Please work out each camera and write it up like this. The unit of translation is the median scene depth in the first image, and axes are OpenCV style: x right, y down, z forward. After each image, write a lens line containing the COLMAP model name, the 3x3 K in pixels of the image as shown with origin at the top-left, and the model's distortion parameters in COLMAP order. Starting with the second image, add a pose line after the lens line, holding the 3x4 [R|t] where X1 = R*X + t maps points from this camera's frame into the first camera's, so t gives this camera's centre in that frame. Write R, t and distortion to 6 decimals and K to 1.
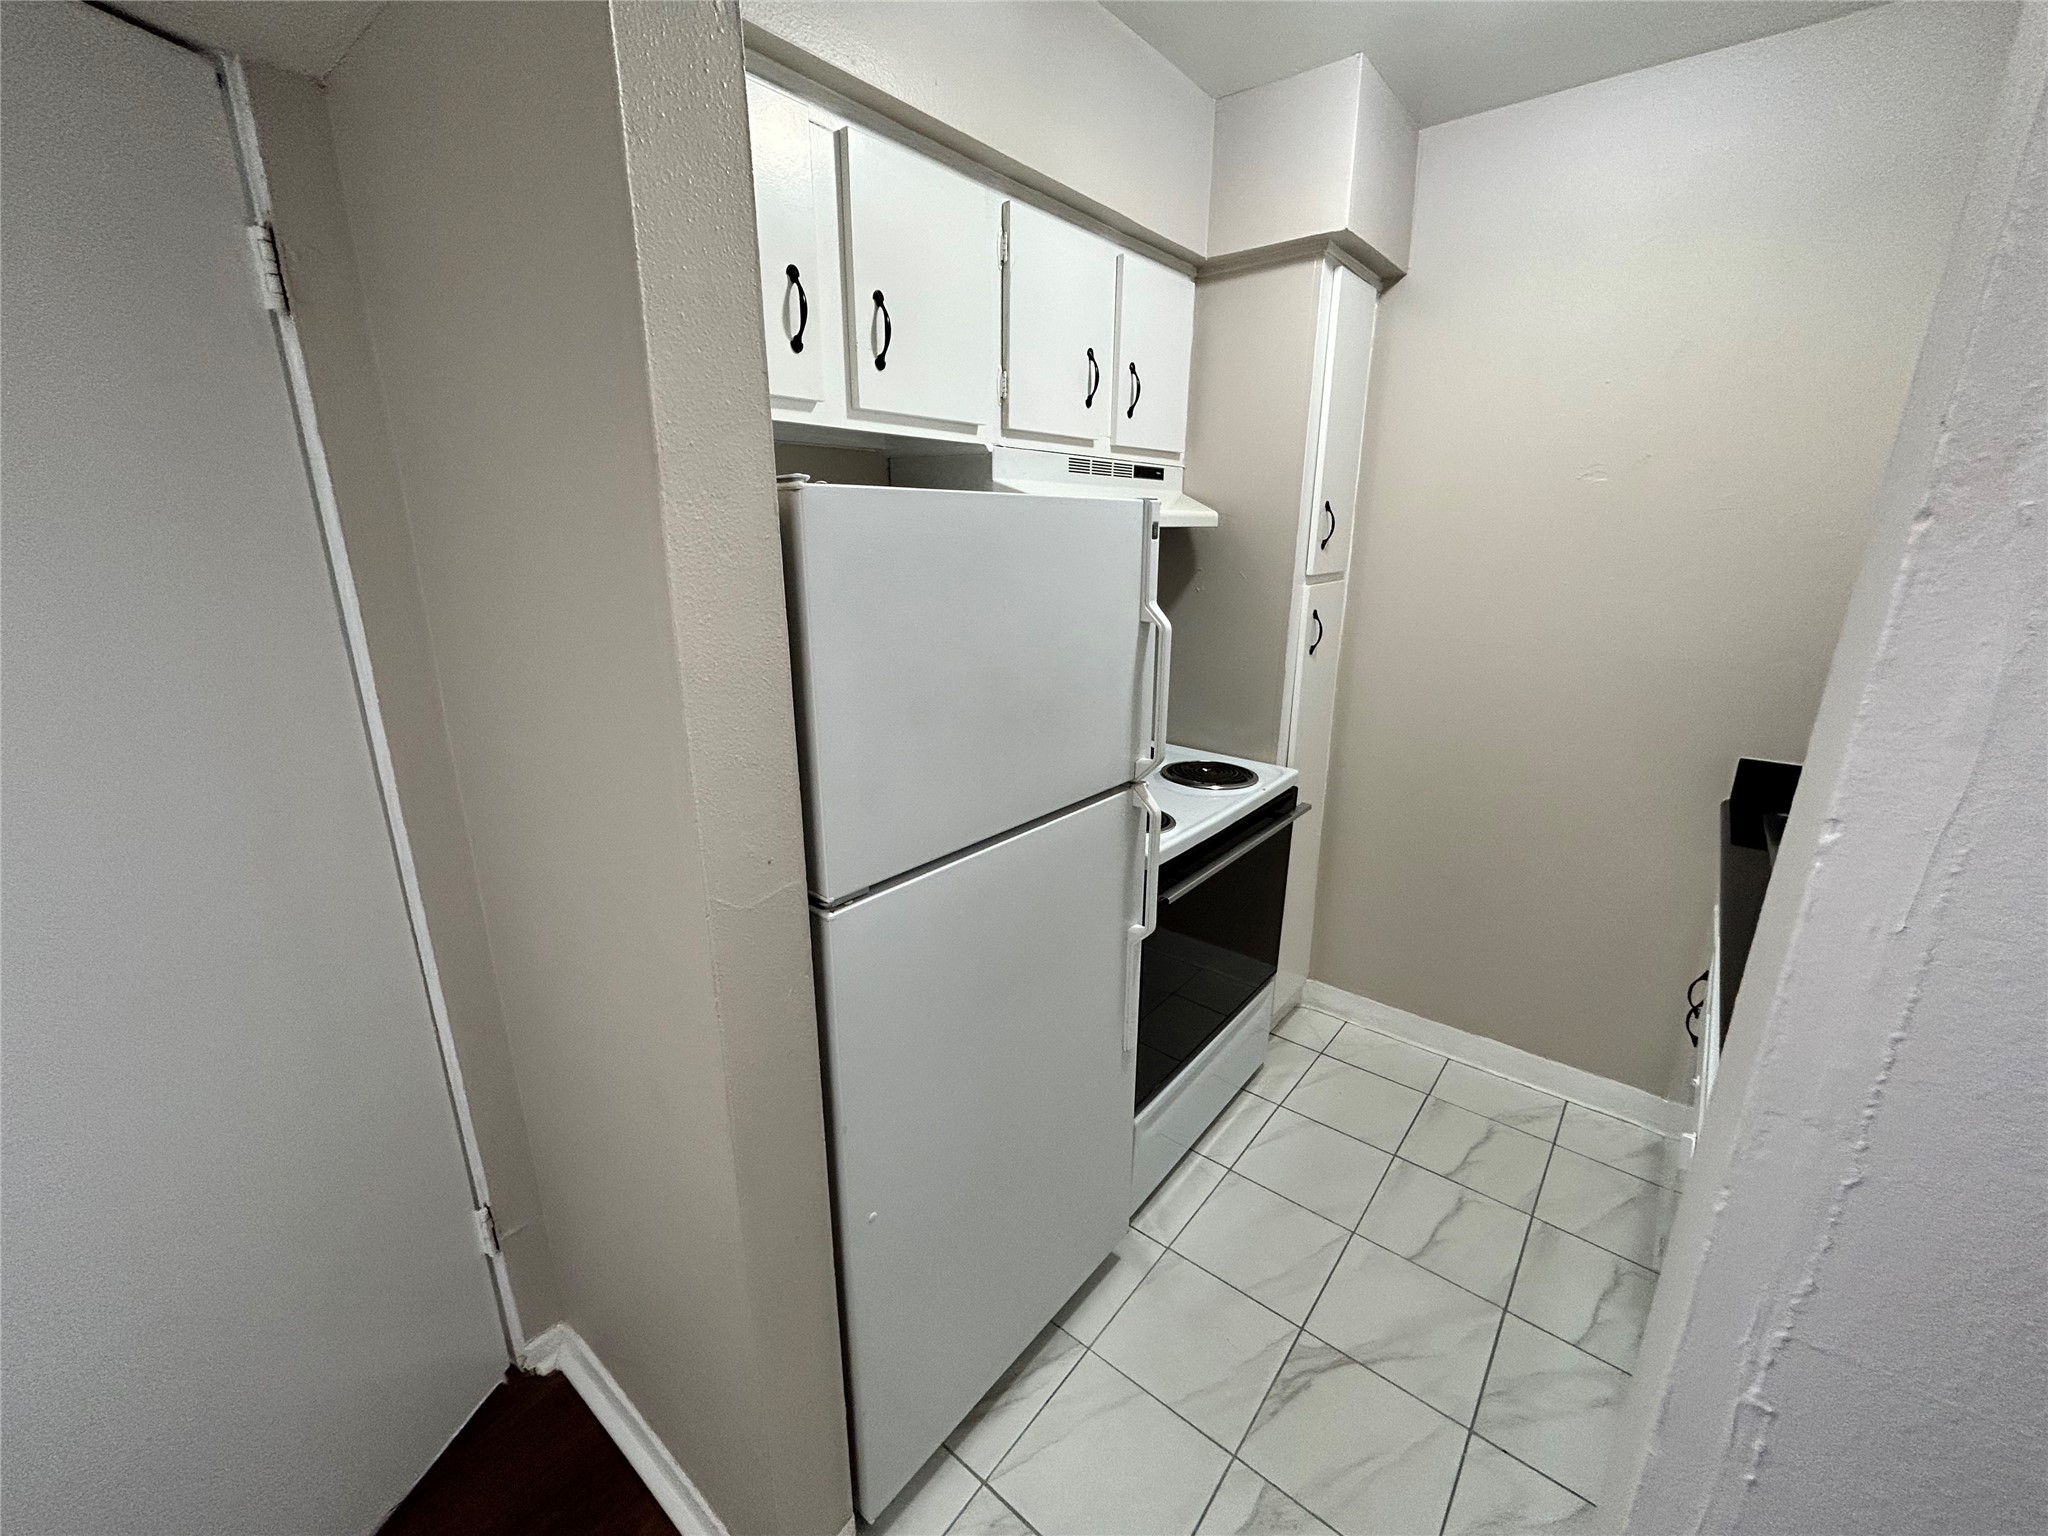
lens RADIAL K [[833.0, 0, 1023.8], [0, 833.0, 764.8], [0, 0, 1]] dist [0.000542, 0.000711]
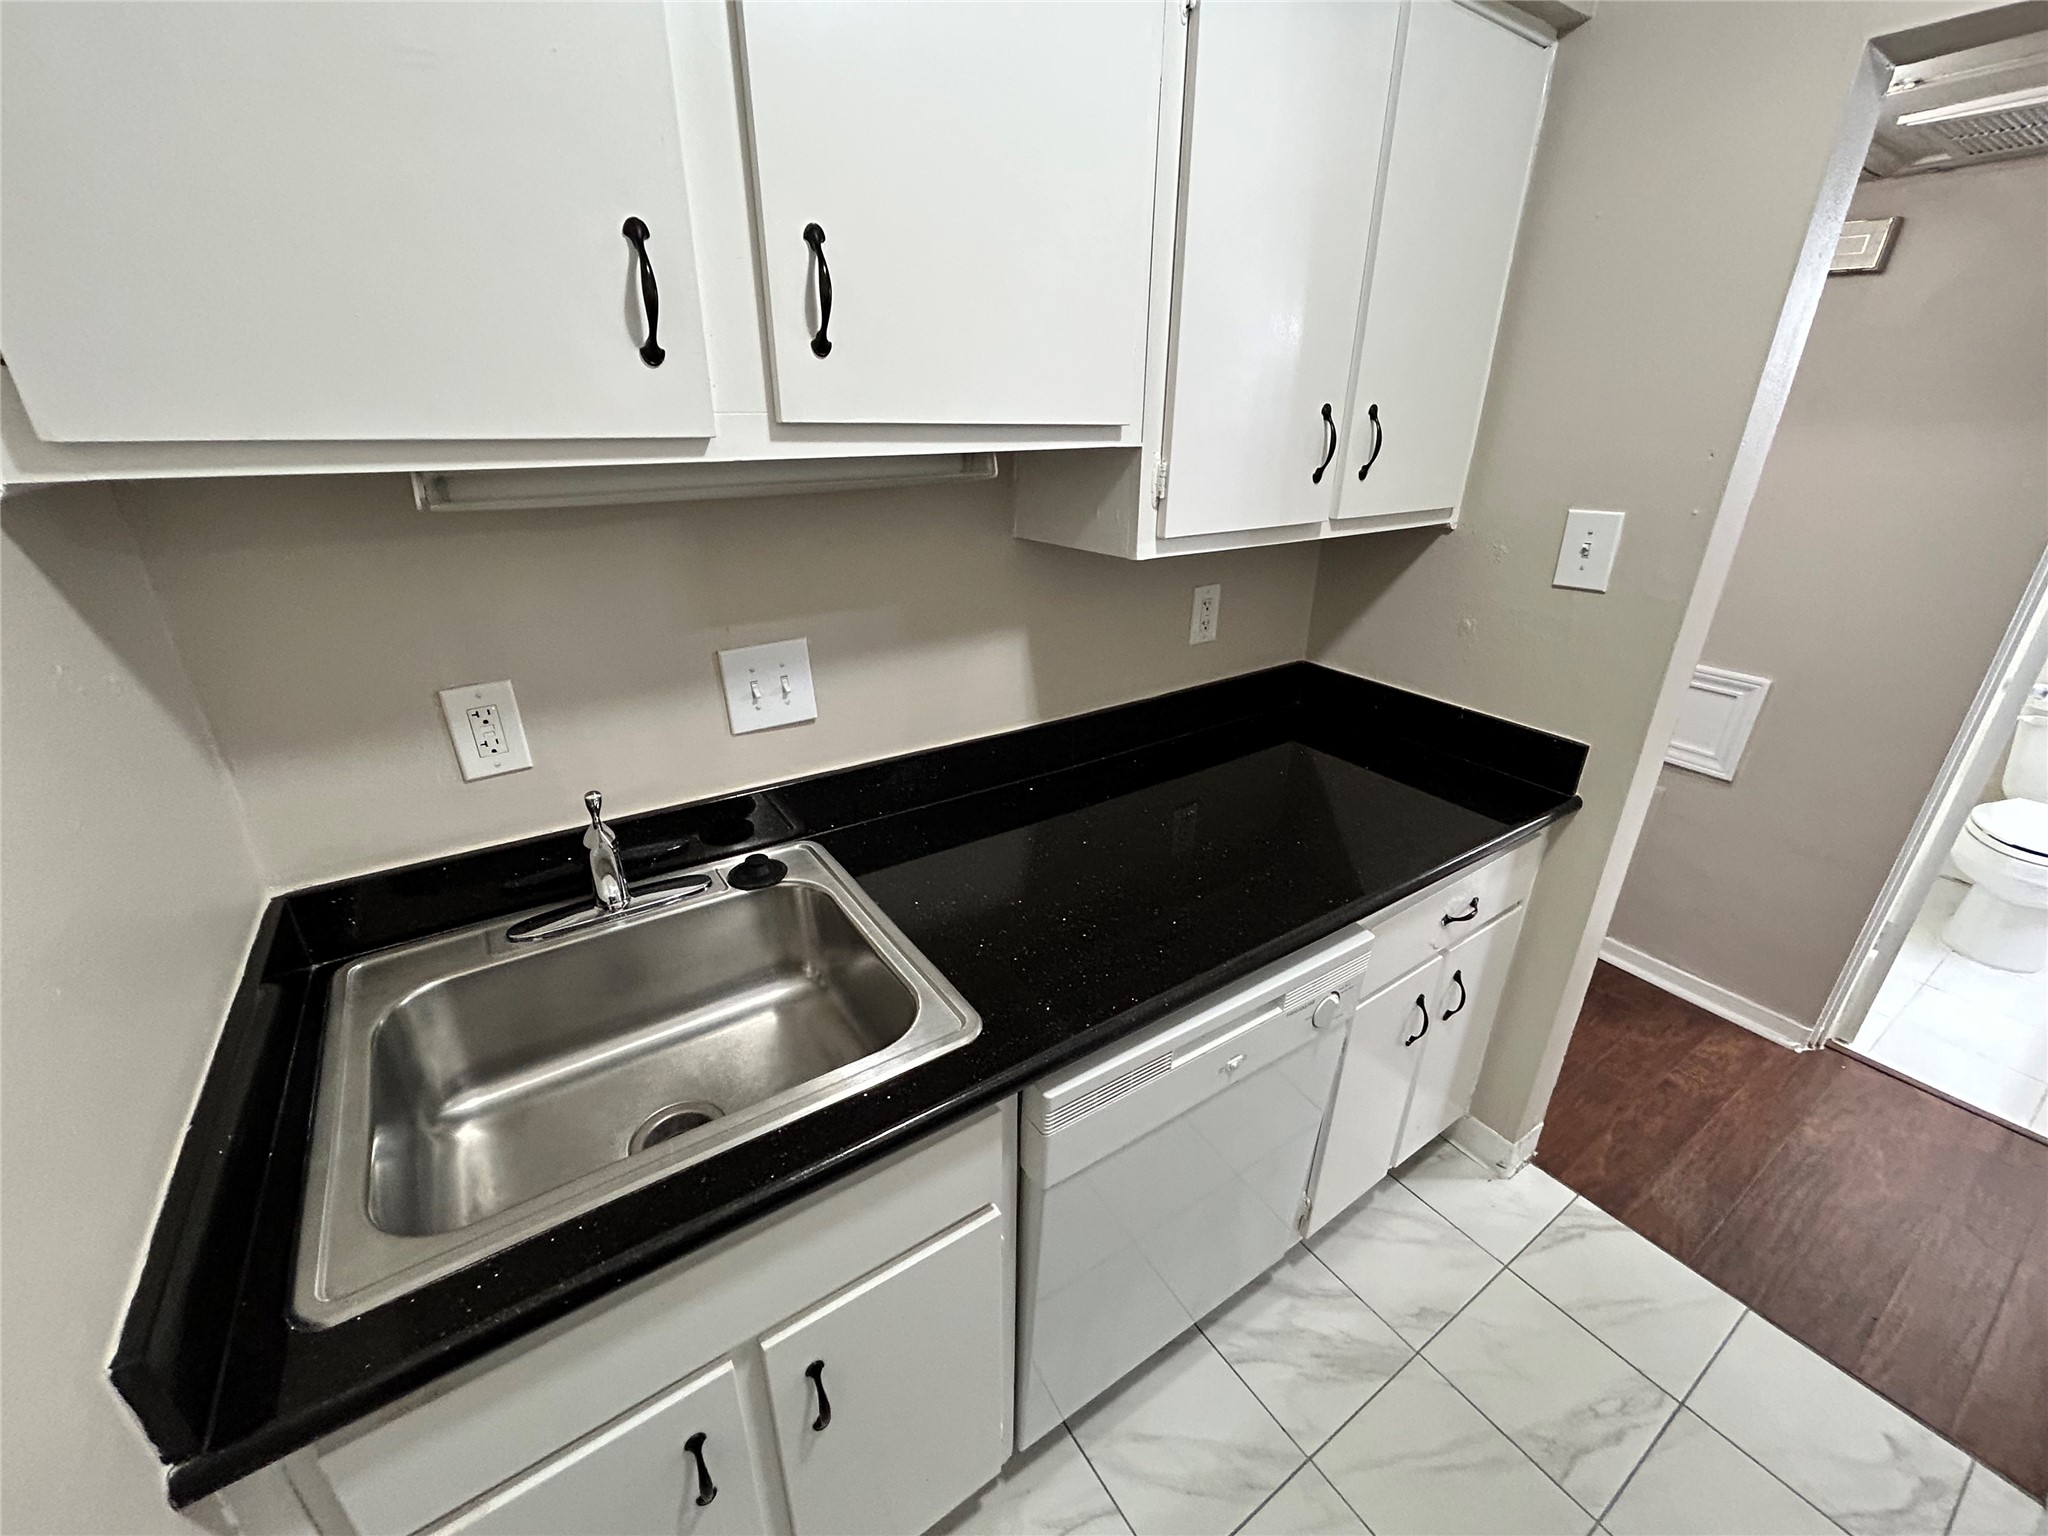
lens RADIAL K [[833.0, 0, 1021.7], [0, 833.0, 767.8], [0, 0, 1]] dist [0.000542, 0.000711]
pose [[-0.955397, -0.130551, 0.264901, 0.547162], [0.069003, 0.773475, 0.630059, -0.319395], [-0.287150, 0.620236, -0.729968, 1.014186]]
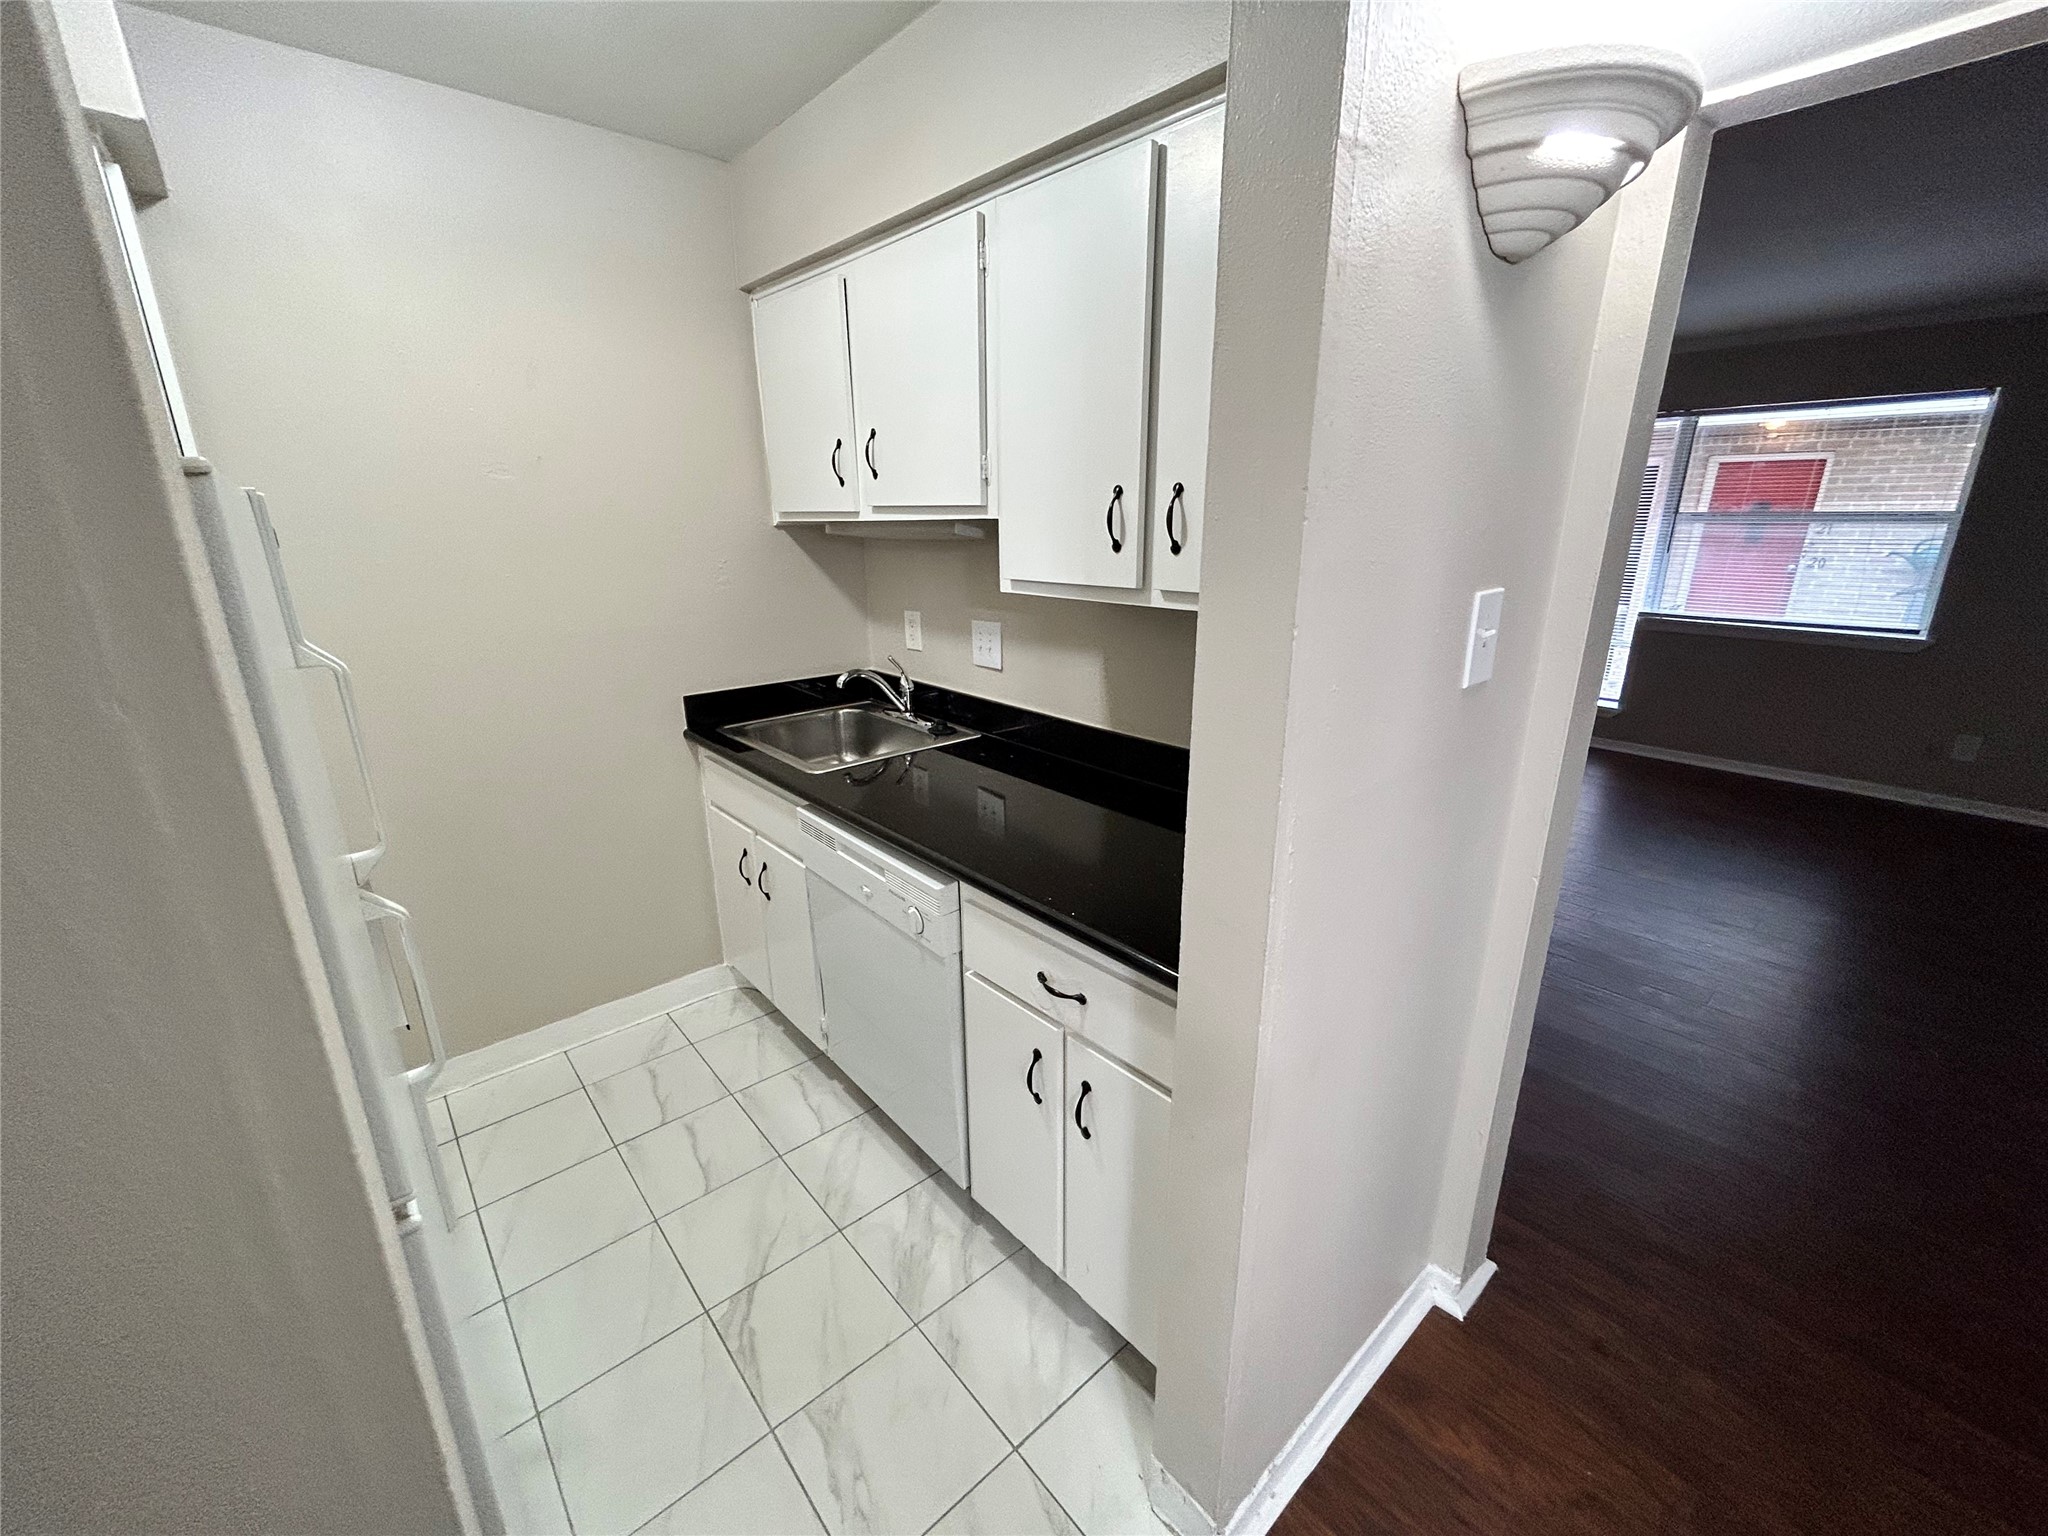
lens RADIAL K [[833.0, 0, 1017.7], [0, 833.0, 768.6], [0, 0, 1]] dist [0.000542, 0.000711]
pose [[0.177250, -0.296673, 0.938386, -0.317458], [0.284397, 0.928245, 0.239748, -0.069173], [-0.942179, 0.224379, 0.248905, 0.208555]]
